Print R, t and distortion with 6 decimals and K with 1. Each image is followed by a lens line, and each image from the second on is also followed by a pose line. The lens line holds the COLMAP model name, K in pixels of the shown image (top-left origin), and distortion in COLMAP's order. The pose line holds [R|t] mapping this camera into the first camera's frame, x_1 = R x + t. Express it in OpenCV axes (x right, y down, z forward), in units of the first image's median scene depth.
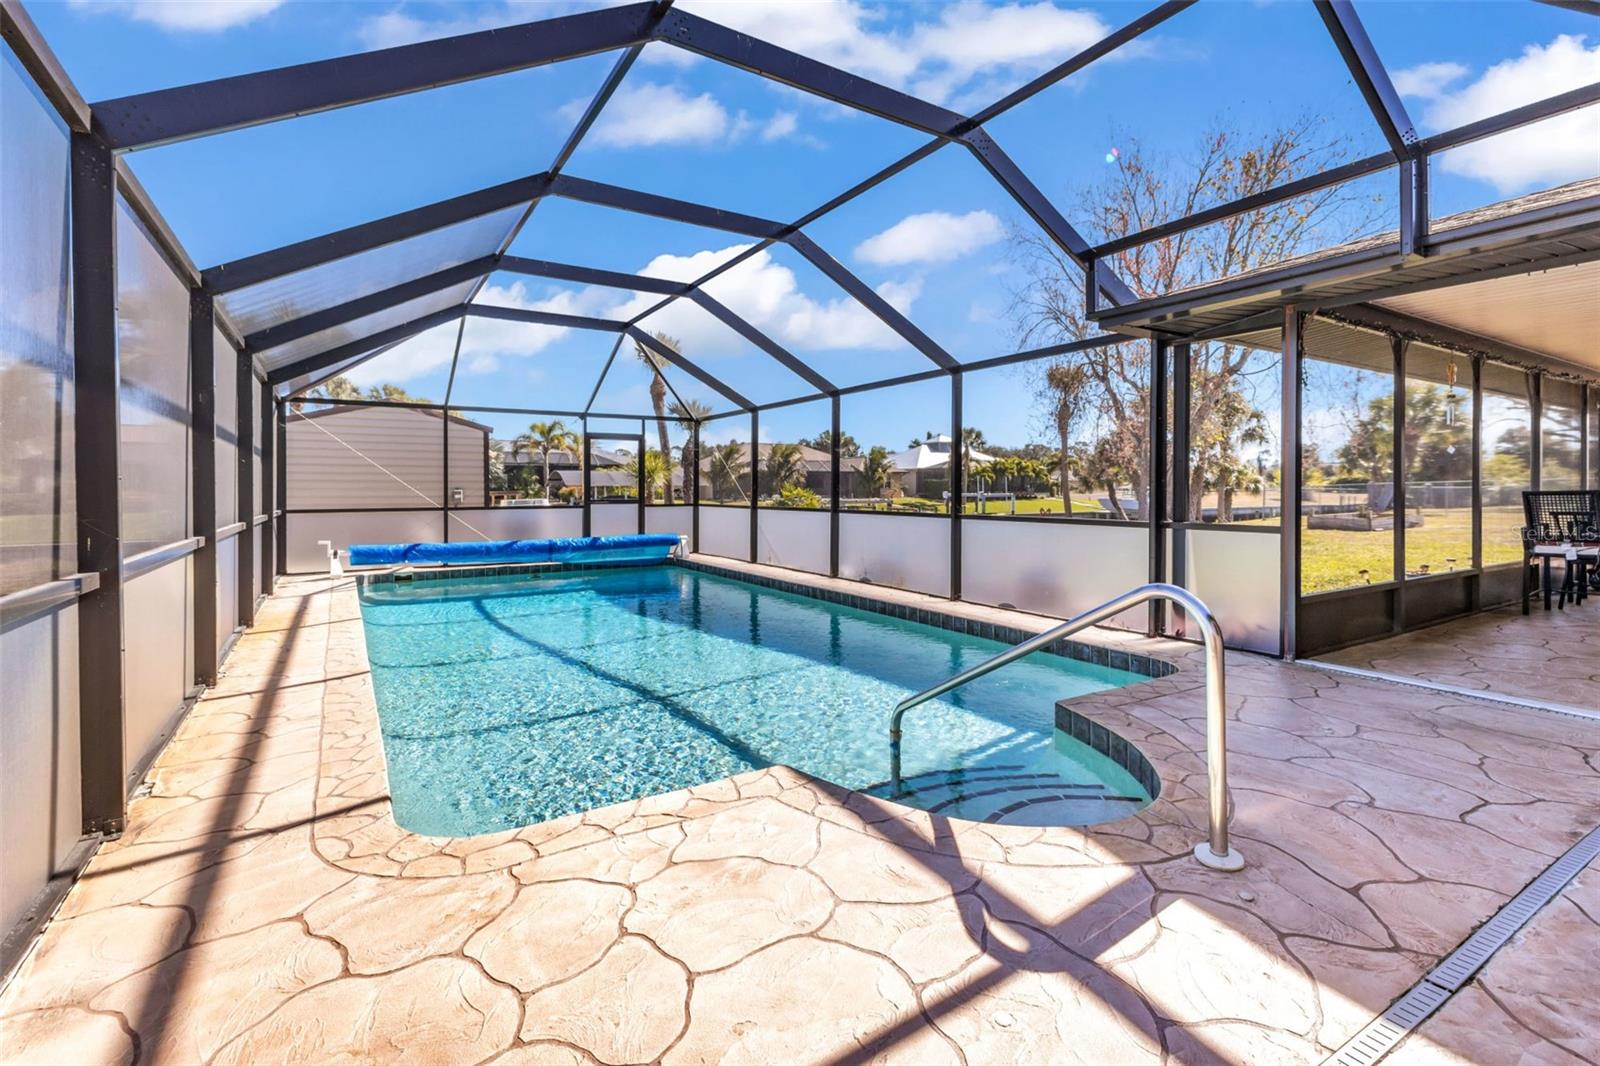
lens RADIAL K [[728.3, 0, 797.5], [0, 728.3, 492.6], [0, 0, 1]] dist [0.012004, -0.000360]
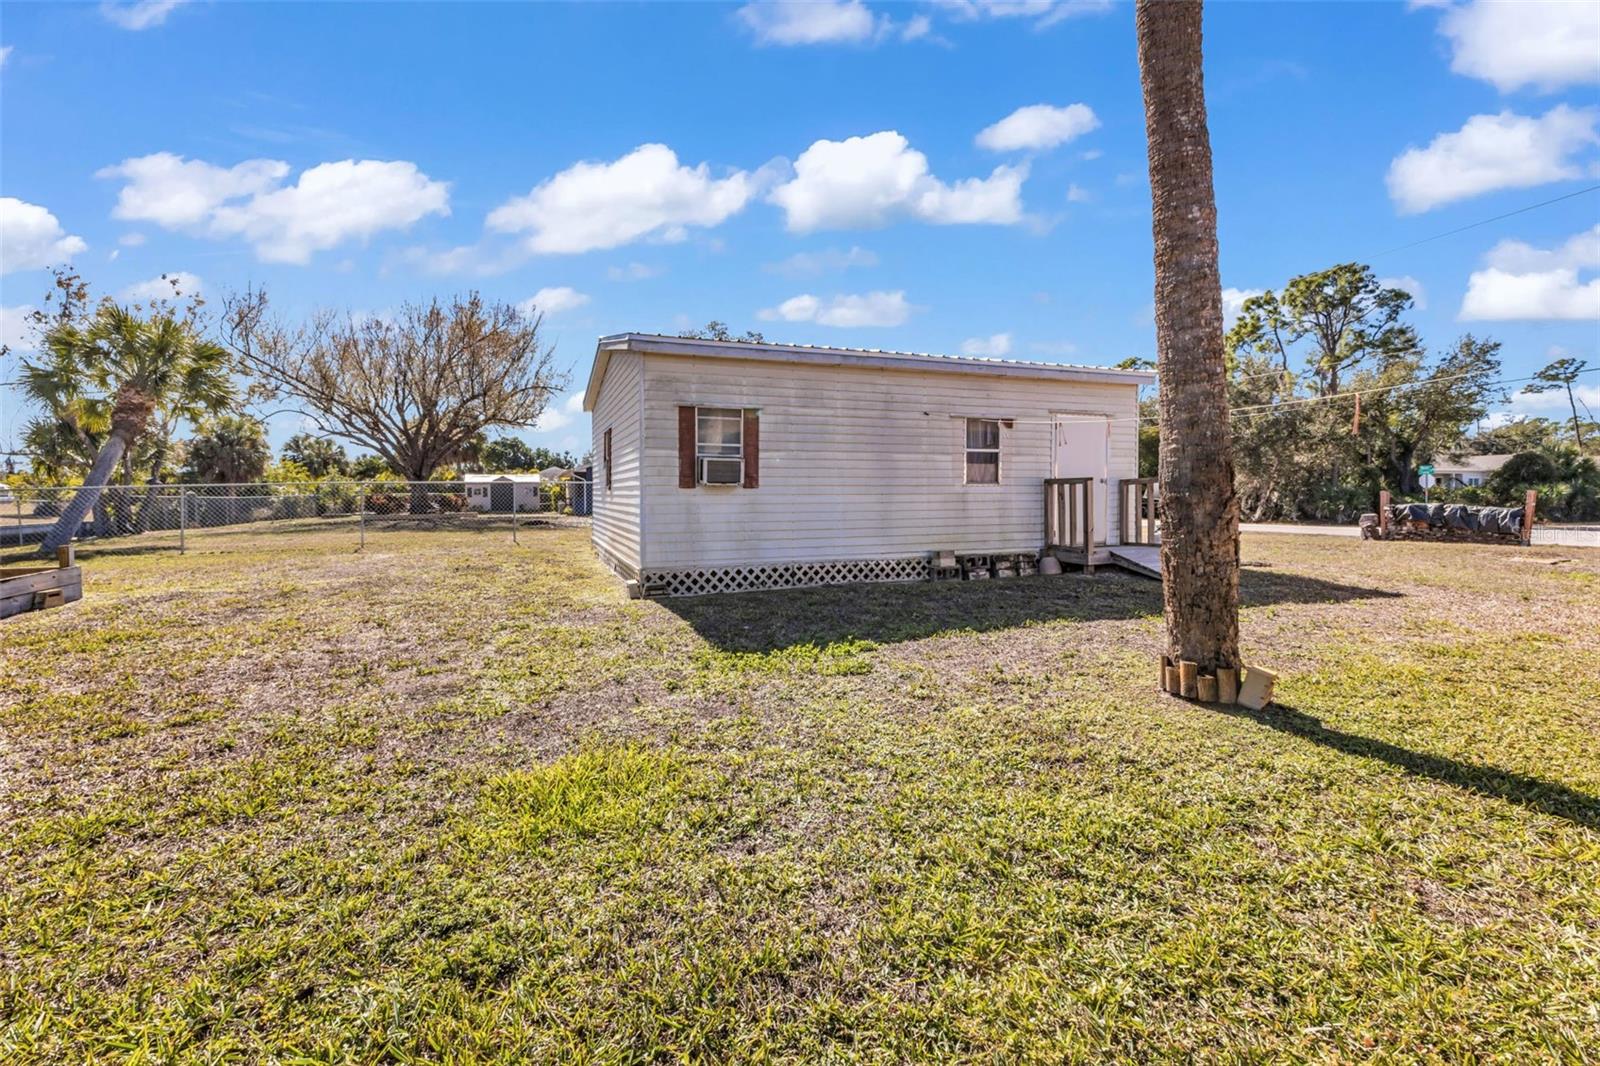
lens RADIAL K [[708.0, 0, 801.0], [0, 708.0, 498.1], [0, 0, 1]] dist [0.000959, -0.000199]
pose [[0.183717, -0.003313, 0.982974, 1.144261], [0.010970, 0.999939, 0.001320, -0.003954], [-0.982918, 0.010540, 0.183743, 1.158571]]
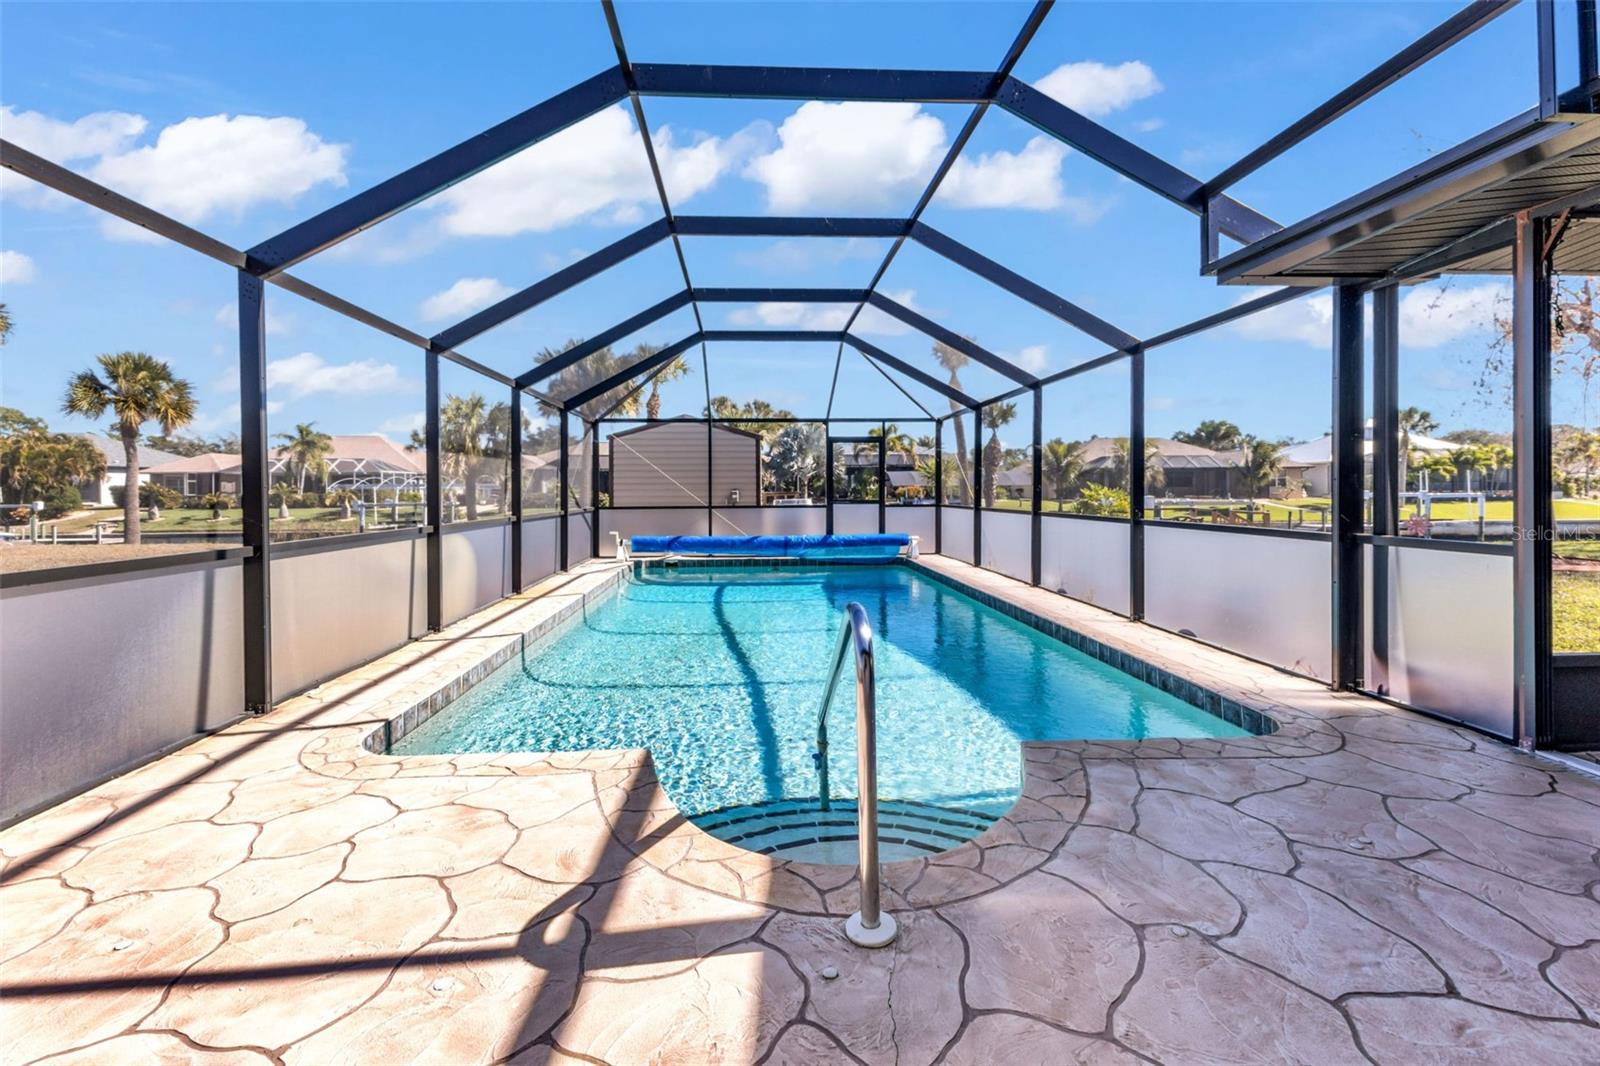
lens RADIAL K [[723.0, 0, 781.4], [0, 723.0, 489.1], [0, 0, 1]] dist [0.016132, -0.006175]
pose [[0.872676, -0.003474, -0.488288, 0.205435], [0.001335, 0.999988, -0.004730, -0.001346], [0.488299, 0.003476, 0.872670, 0.049710]]
